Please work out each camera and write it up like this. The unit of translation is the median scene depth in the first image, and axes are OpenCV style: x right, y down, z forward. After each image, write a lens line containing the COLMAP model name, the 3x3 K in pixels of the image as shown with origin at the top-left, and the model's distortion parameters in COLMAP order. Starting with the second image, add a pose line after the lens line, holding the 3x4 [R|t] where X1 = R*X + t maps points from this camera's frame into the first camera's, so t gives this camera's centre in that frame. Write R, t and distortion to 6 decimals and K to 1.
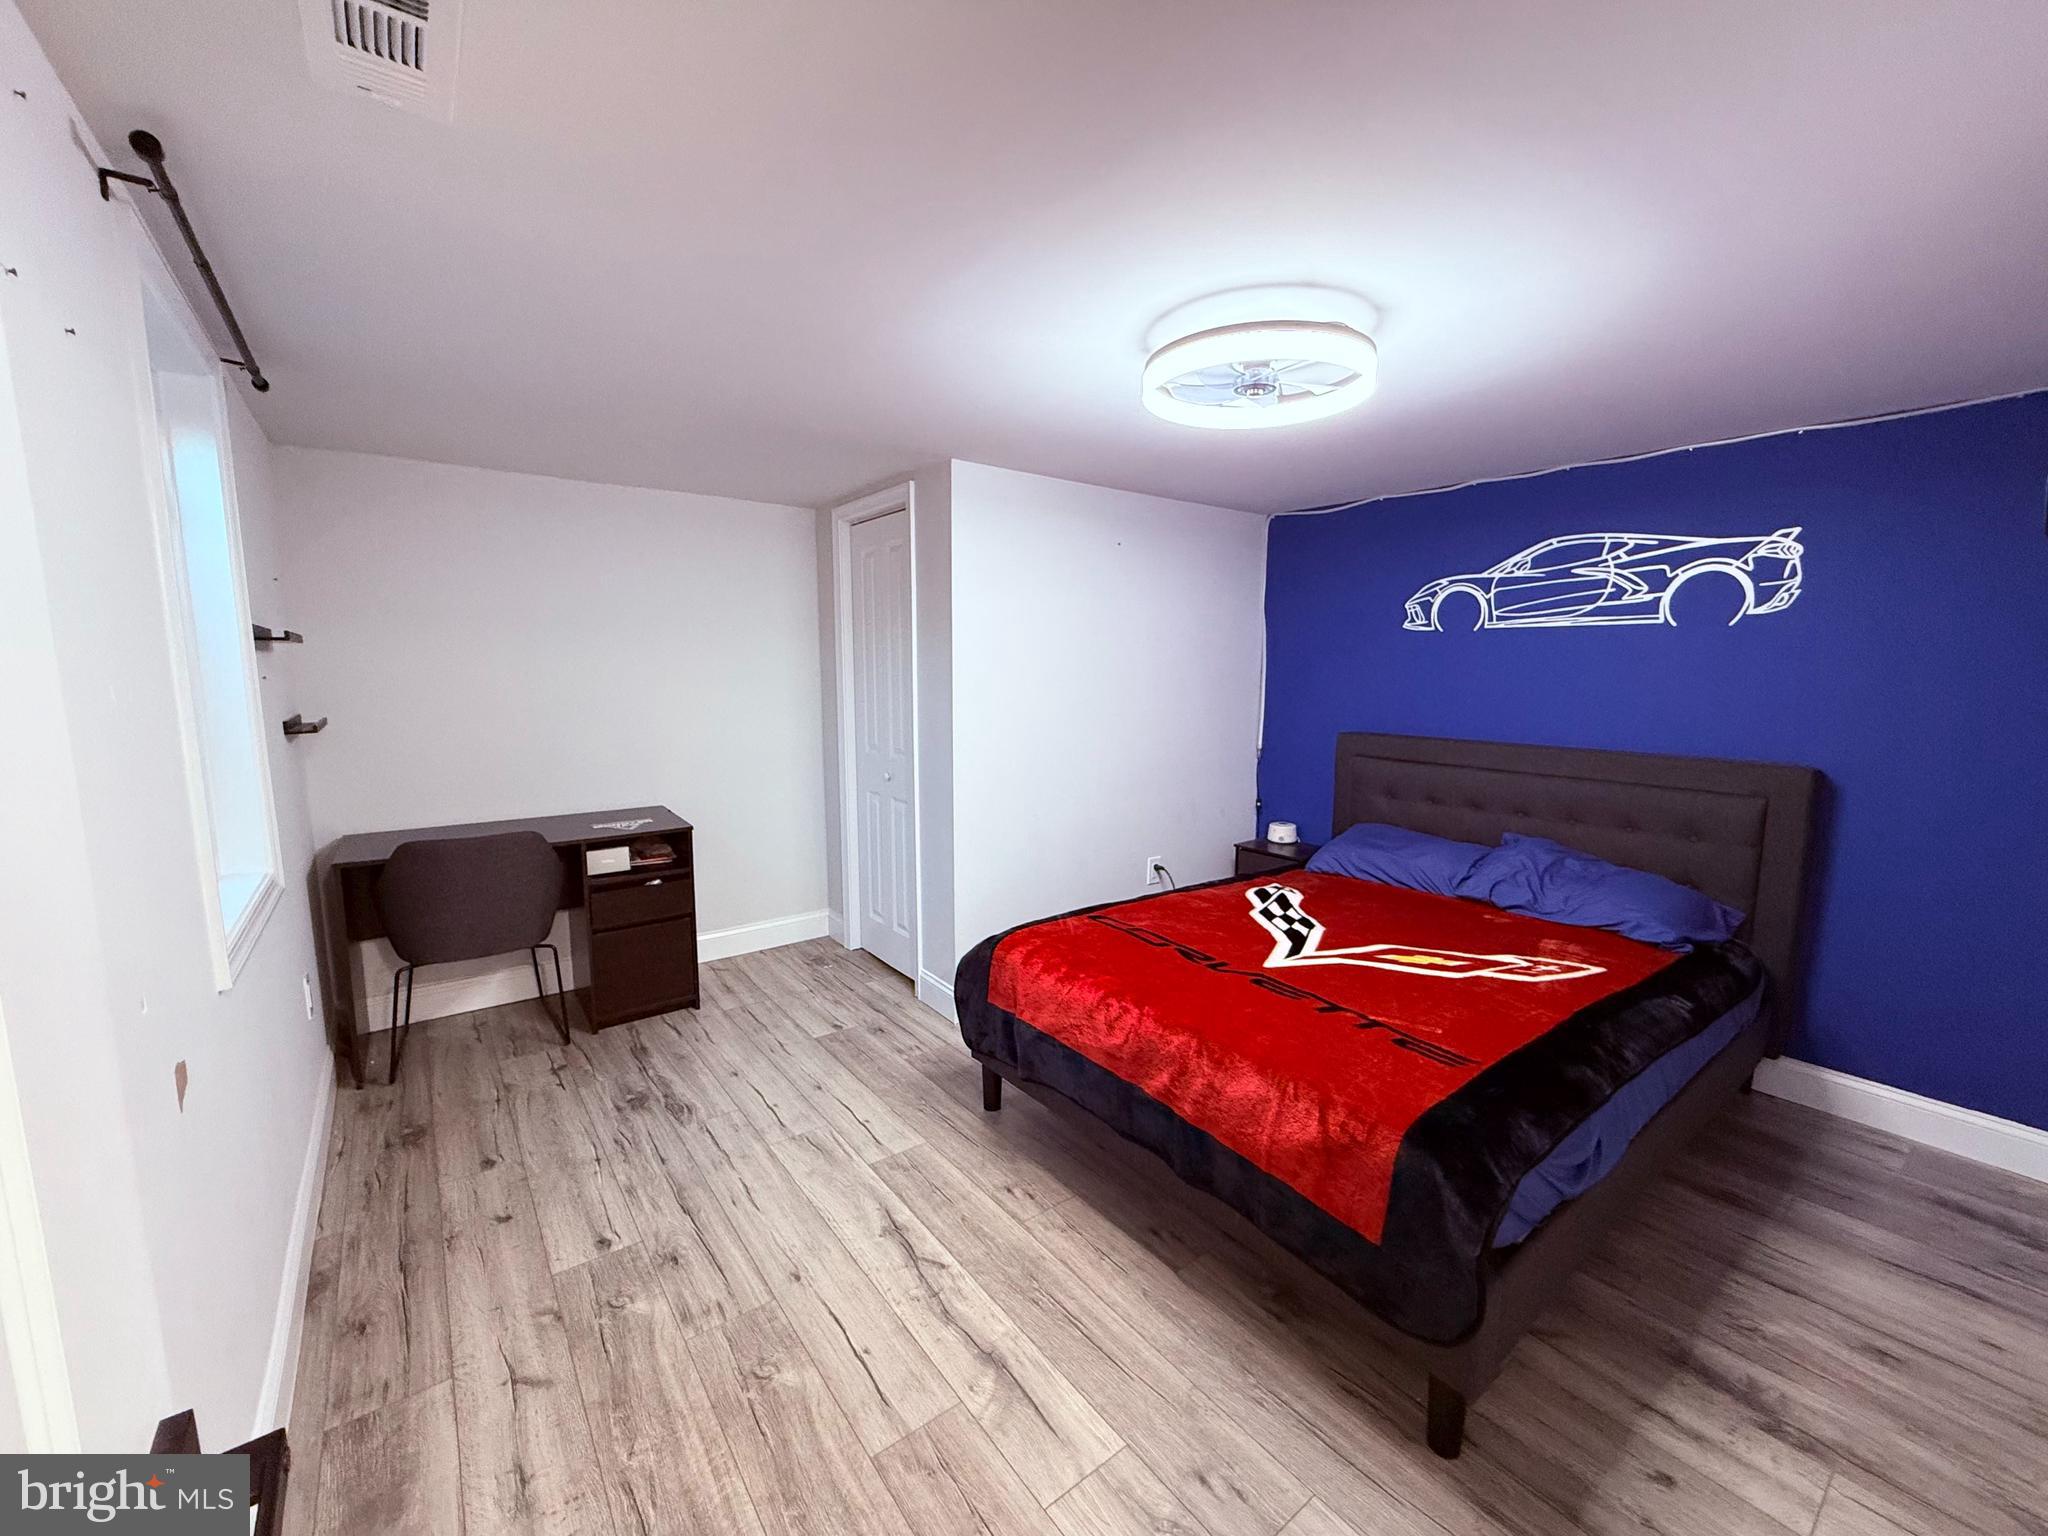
lens RADIAL K [[814.2, 0, 1017.8], [0, 814.2, 768.6], [0, 0, 1]] dist [-0.001679, 0.000278]
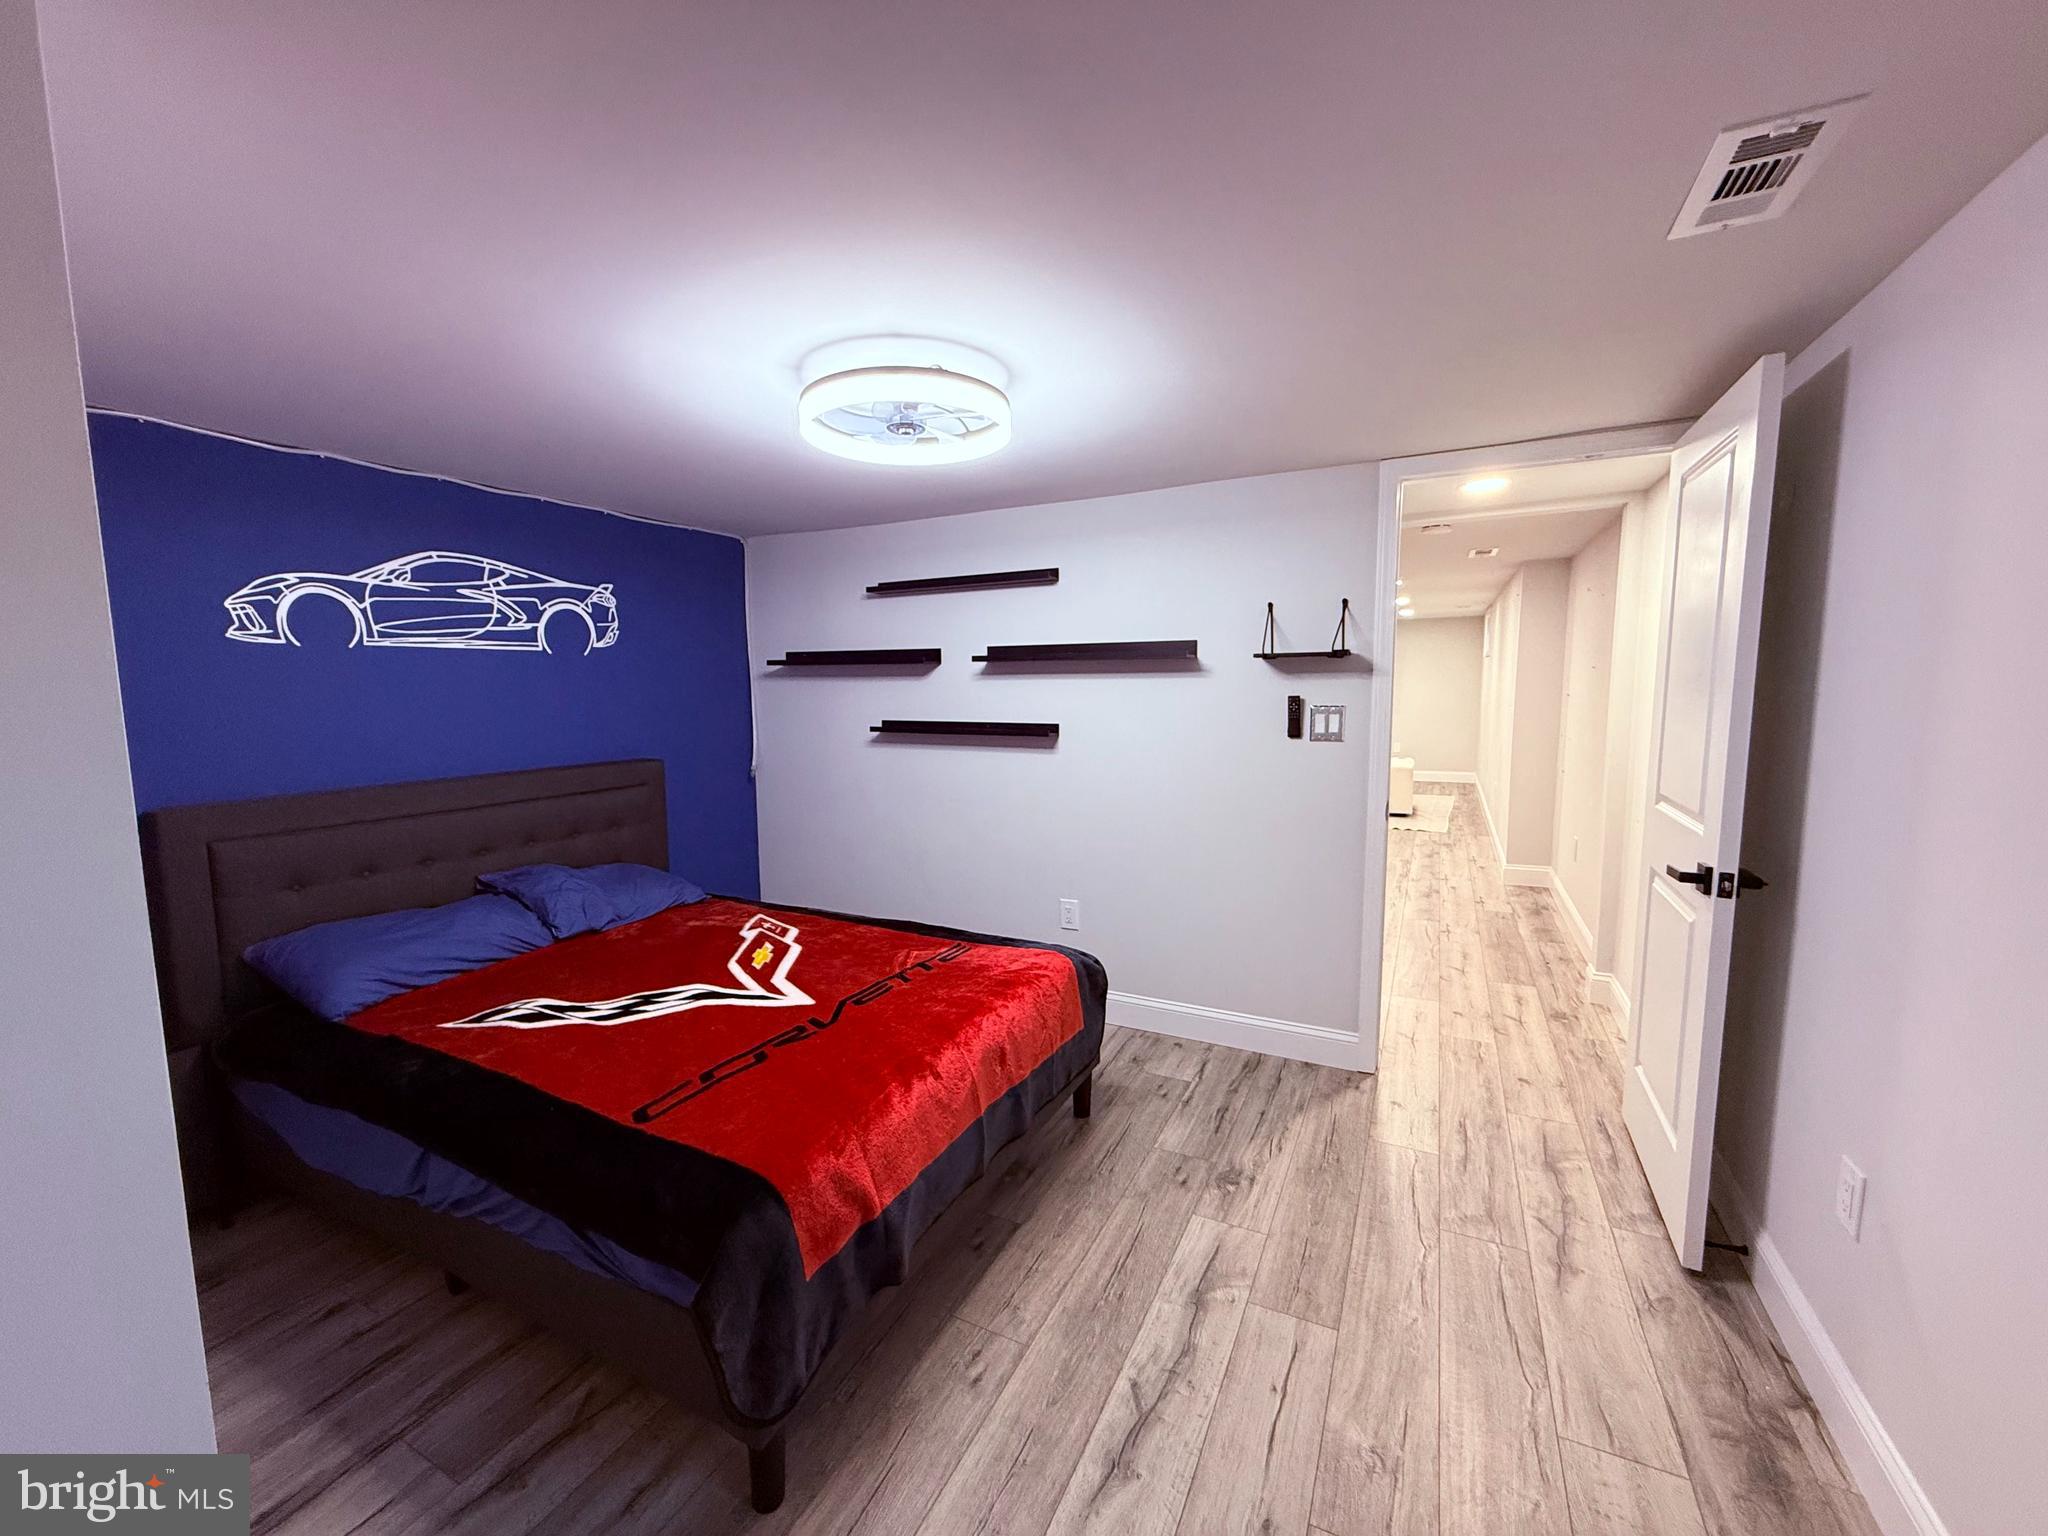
lens RADIAL K [[814.2, 0, 1017.8], [0, 814.2, 768.6], [0, 0, 1]] dist [-0.001679, 0.000278]
pose [[-0.435954, -0.094347, 0.895010, -0.507659], [0.126067, 0.978282, 0.164532, -0.122912], [-0.891096, 0.184559, -0.414592, 0.917636]]
